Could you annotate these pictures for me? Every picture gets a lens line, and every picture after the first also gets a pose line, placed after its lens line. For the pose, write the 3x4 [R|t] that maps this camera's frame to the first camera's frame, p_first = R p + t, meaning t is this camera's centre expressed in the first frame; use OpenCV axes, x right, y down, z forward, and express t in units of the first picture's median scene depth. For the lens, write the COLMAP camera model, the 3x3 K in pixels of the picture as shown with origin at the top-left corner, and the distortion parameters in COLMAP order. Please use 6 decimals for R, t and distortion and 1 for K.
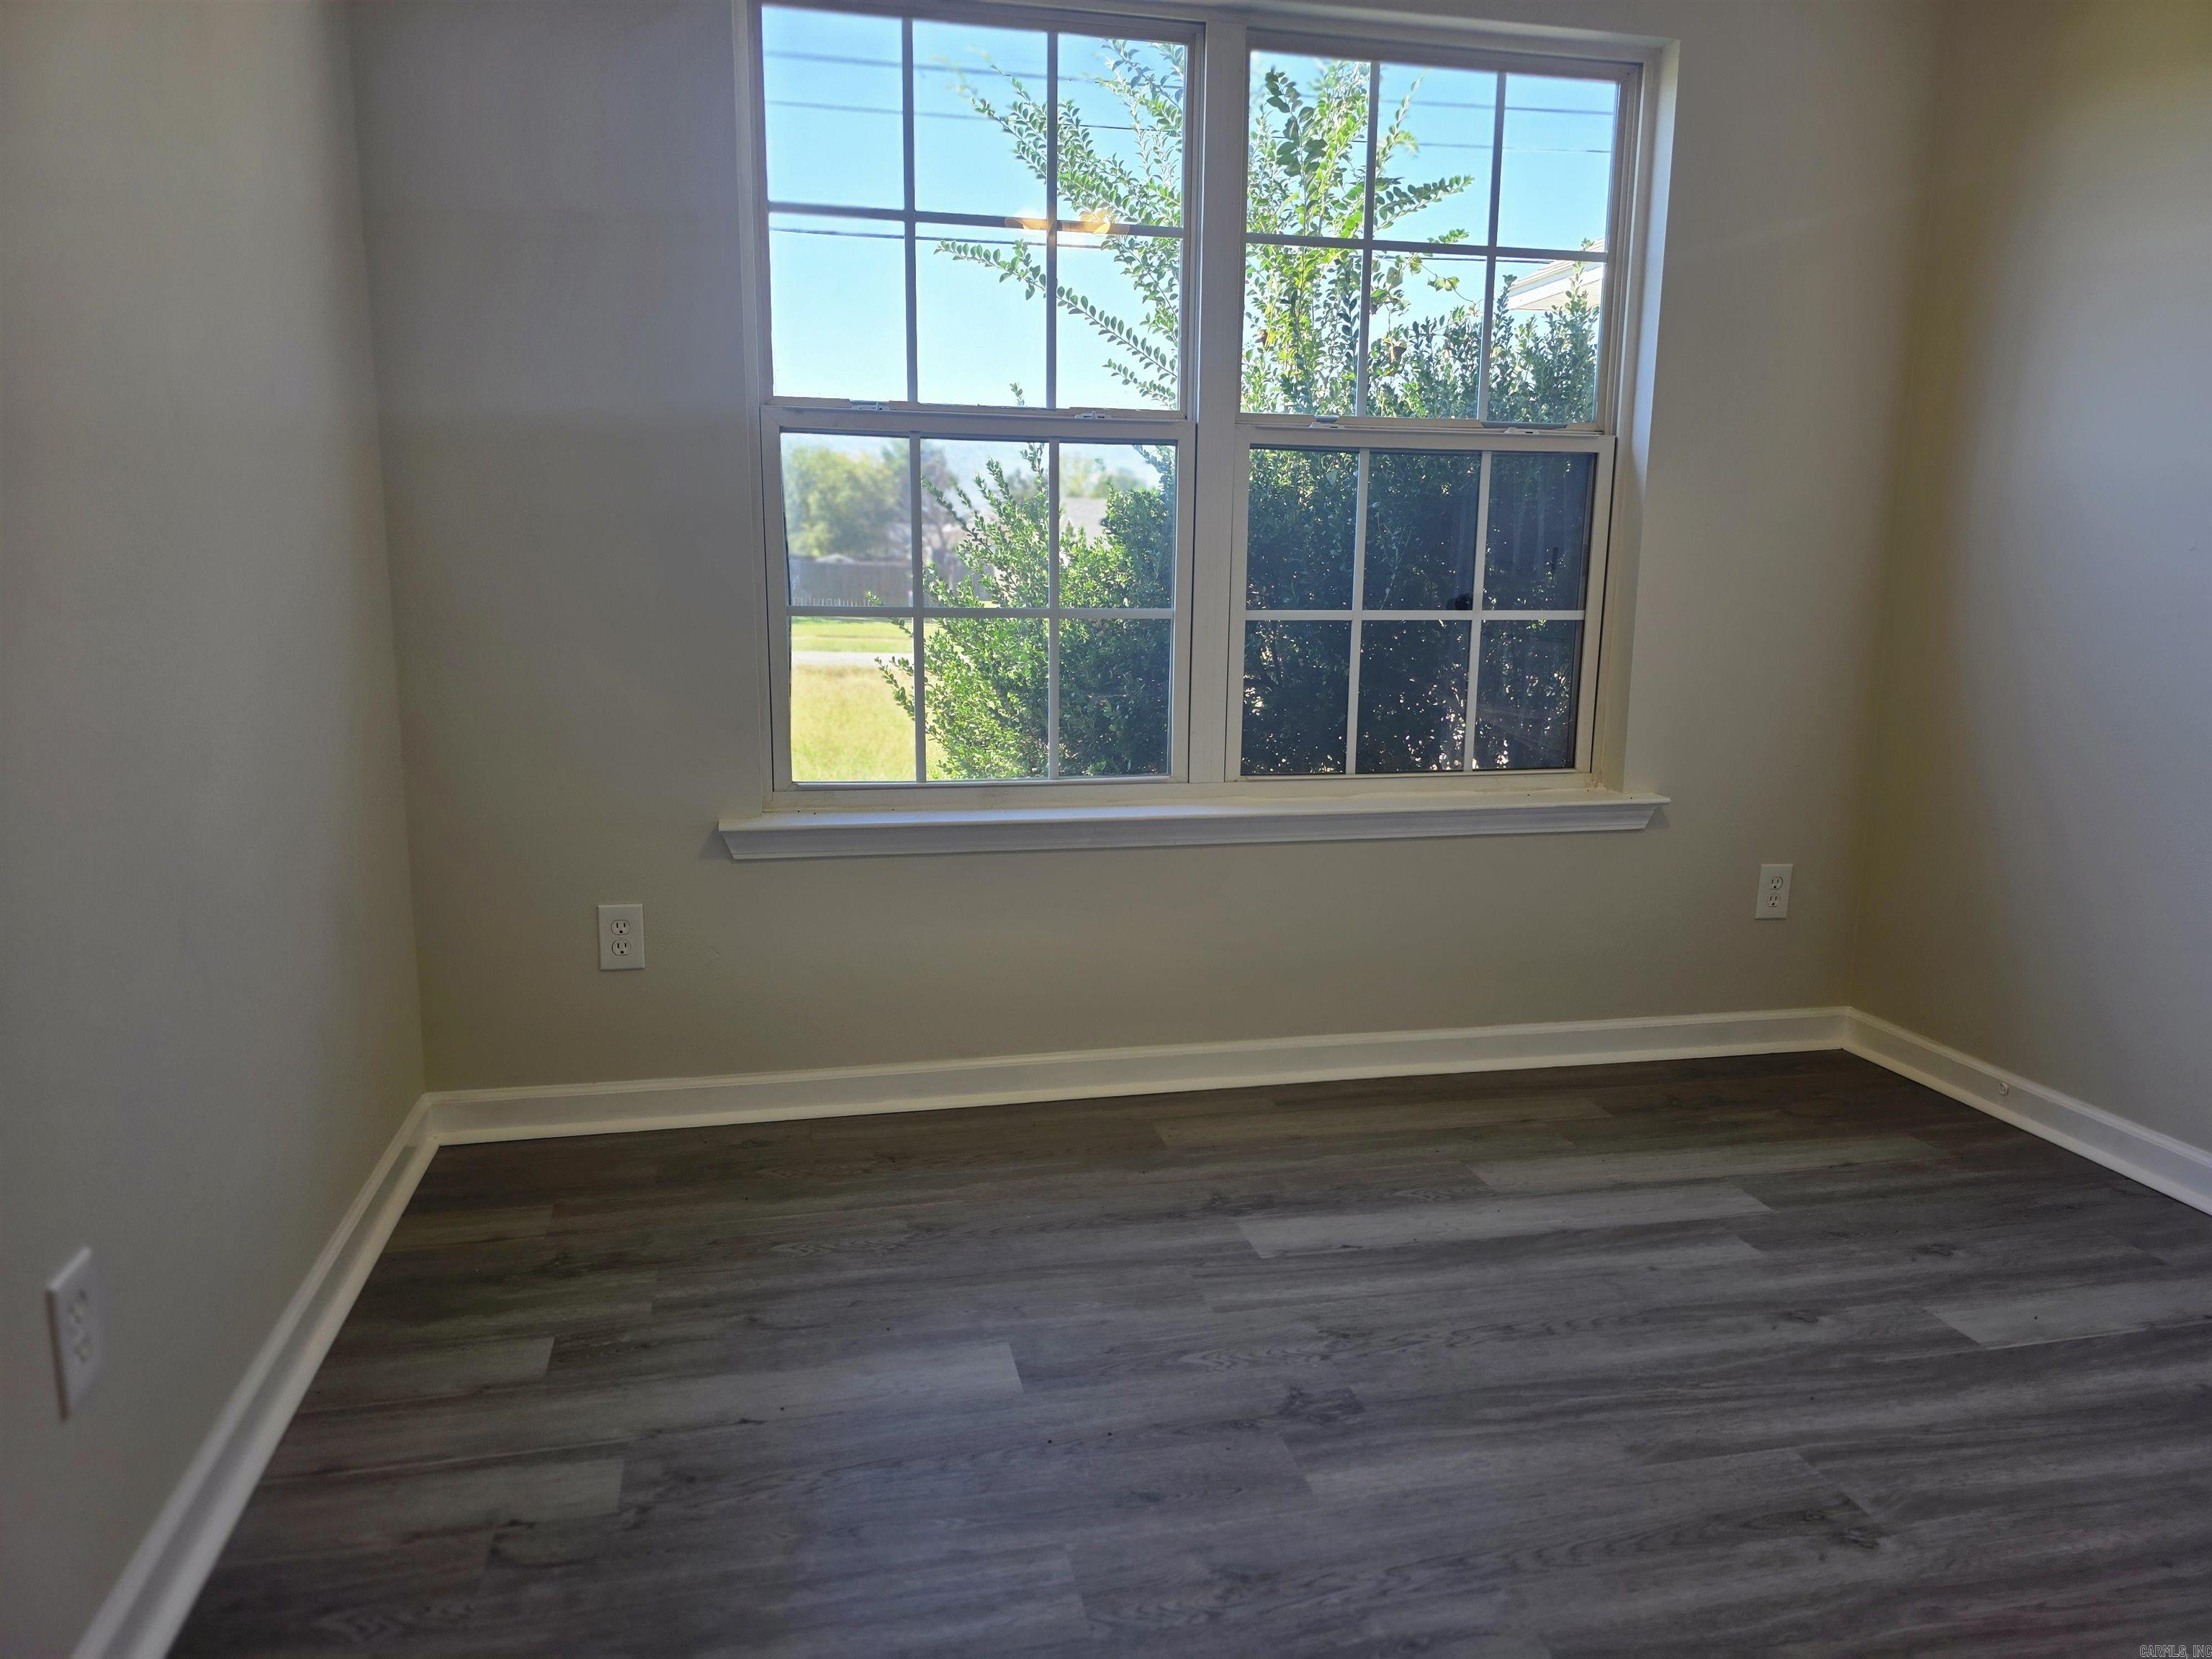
lens RADIAL K [[1480.6, 0, 1103.4], [0, 1480.6, 836.7], [0, 0, 1]] dist [0.134634, -0.180552]
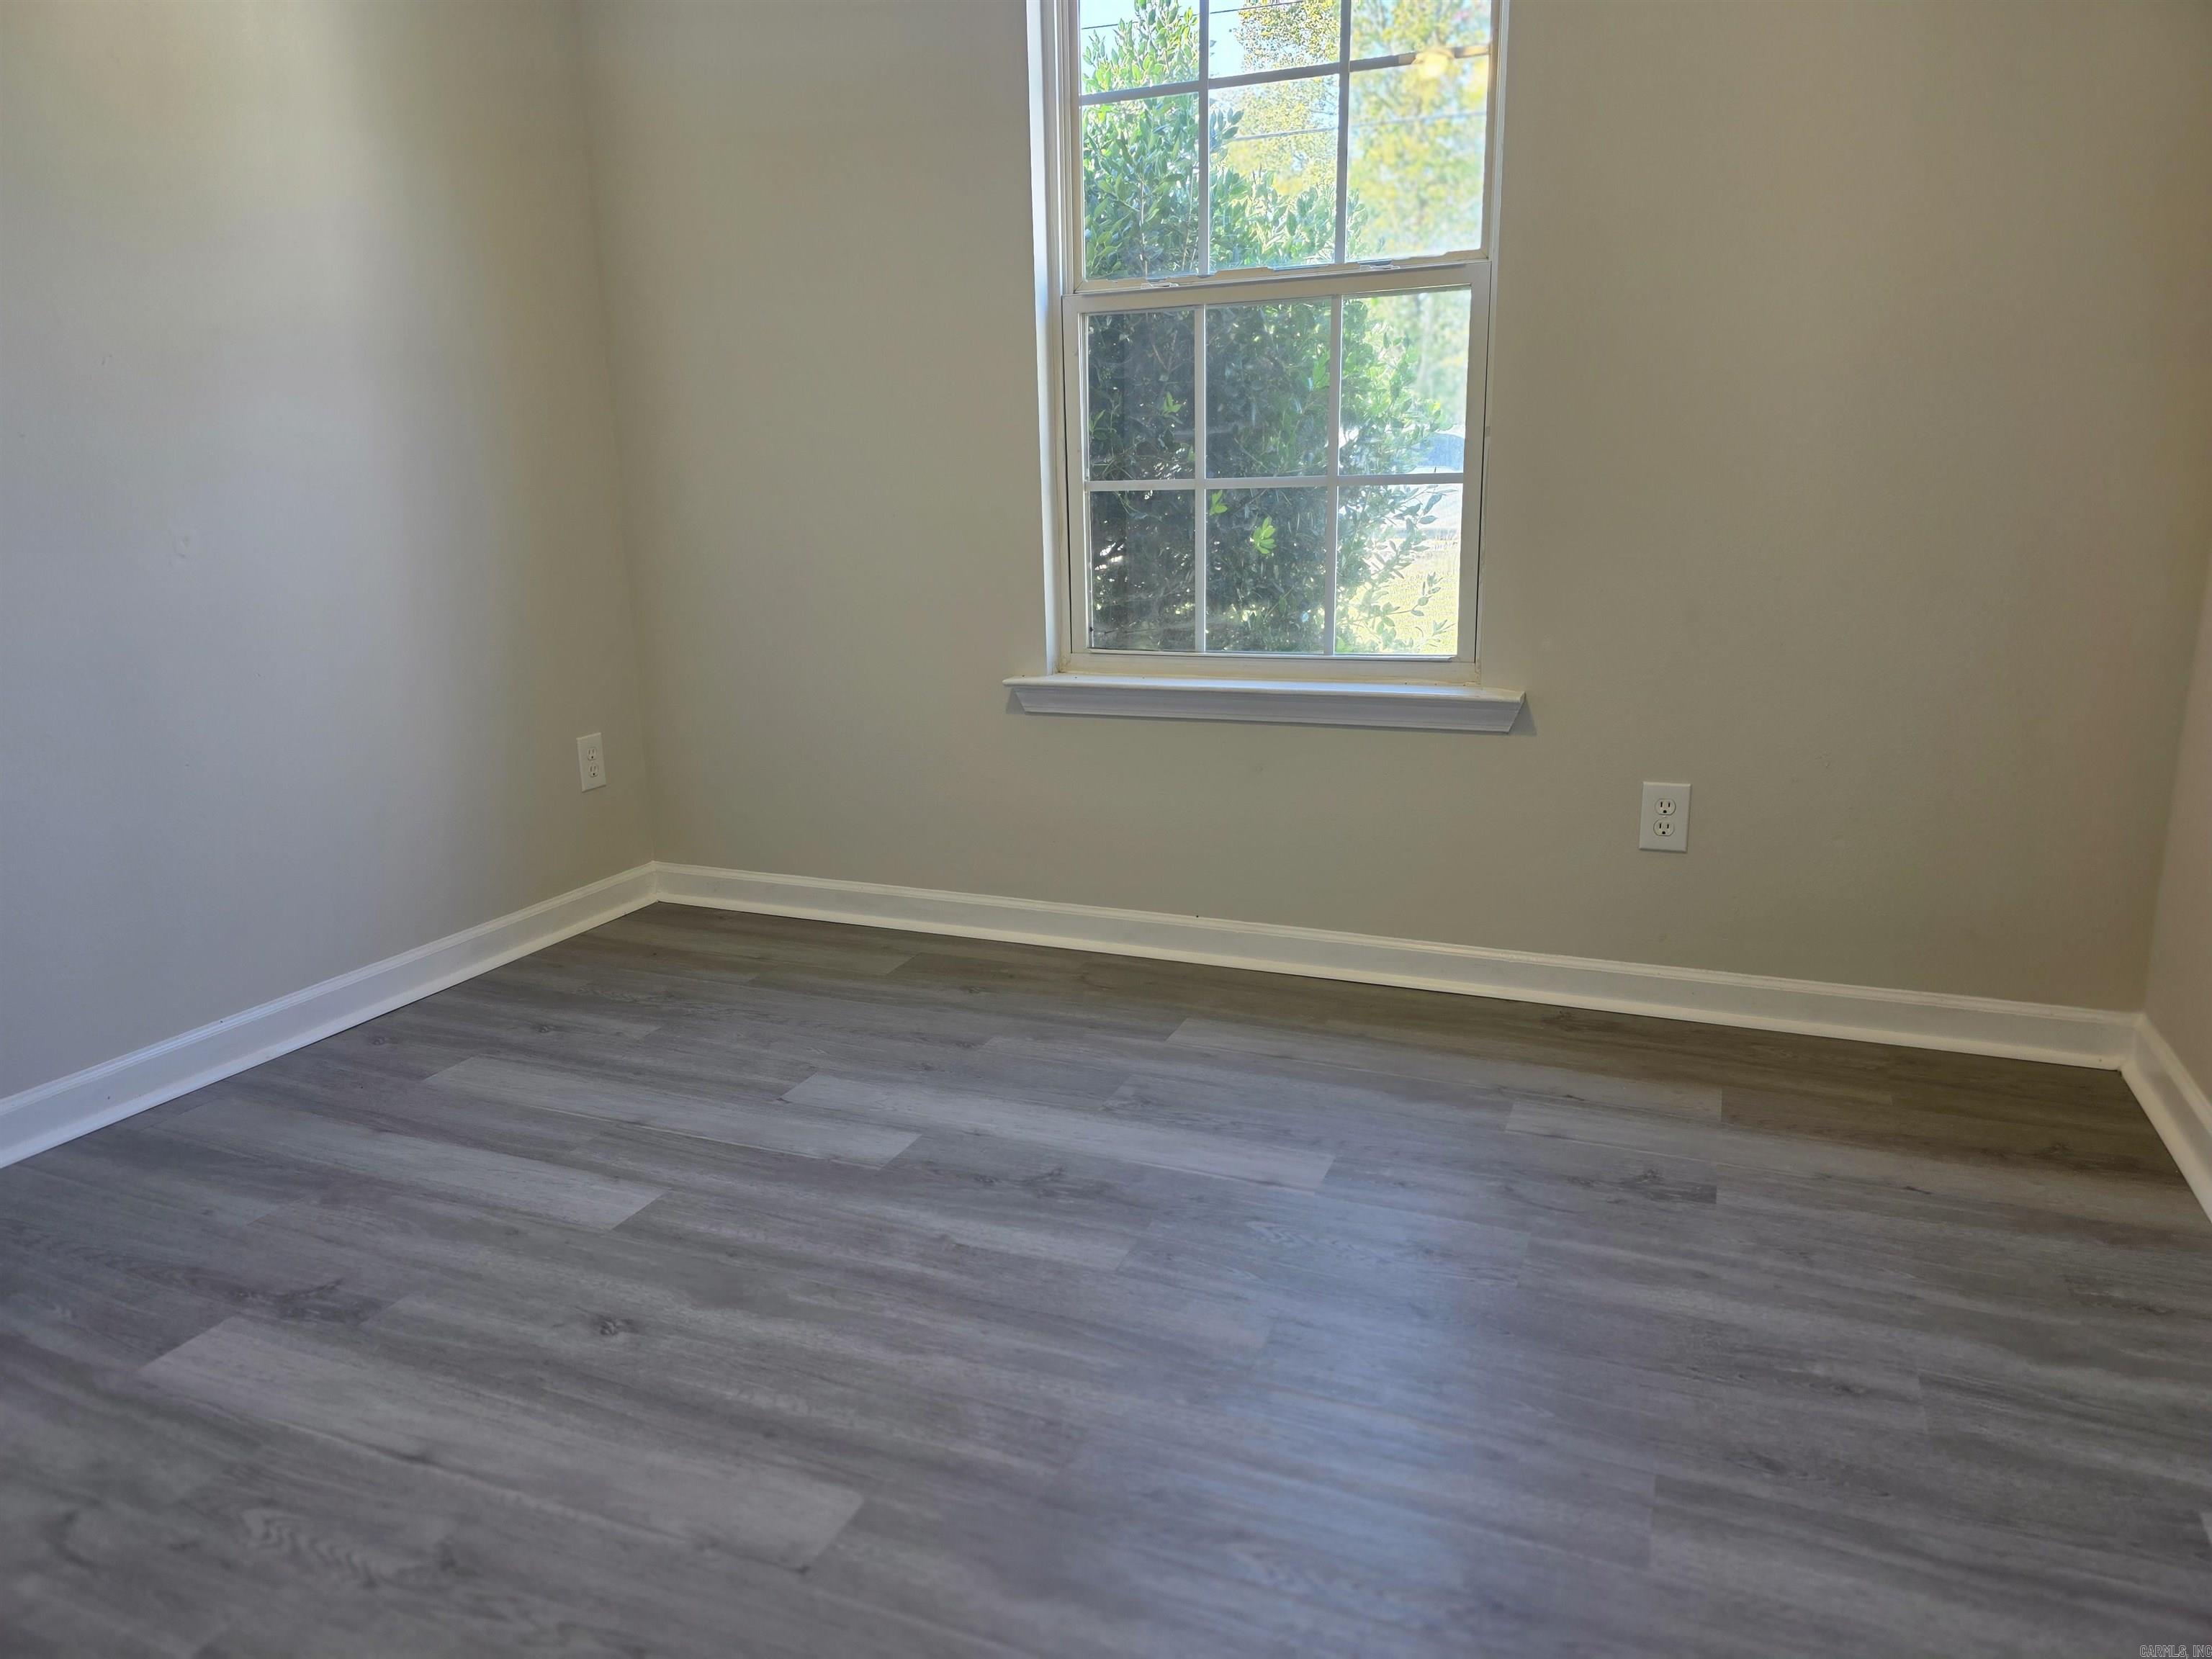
lens RADIAL K [[1480.6, 0, 1103.4], [0, 1480.6, 836.7], [0, 0, 1]] dist [0.134634, -0.180552]
pose [[0.823459, 0.113262, -0.555956, 0.616925], [-0.066902, 0.992420, 0.103089, -0.016135], [0.563418, -0.047695, 0.824794, 0.143998]]
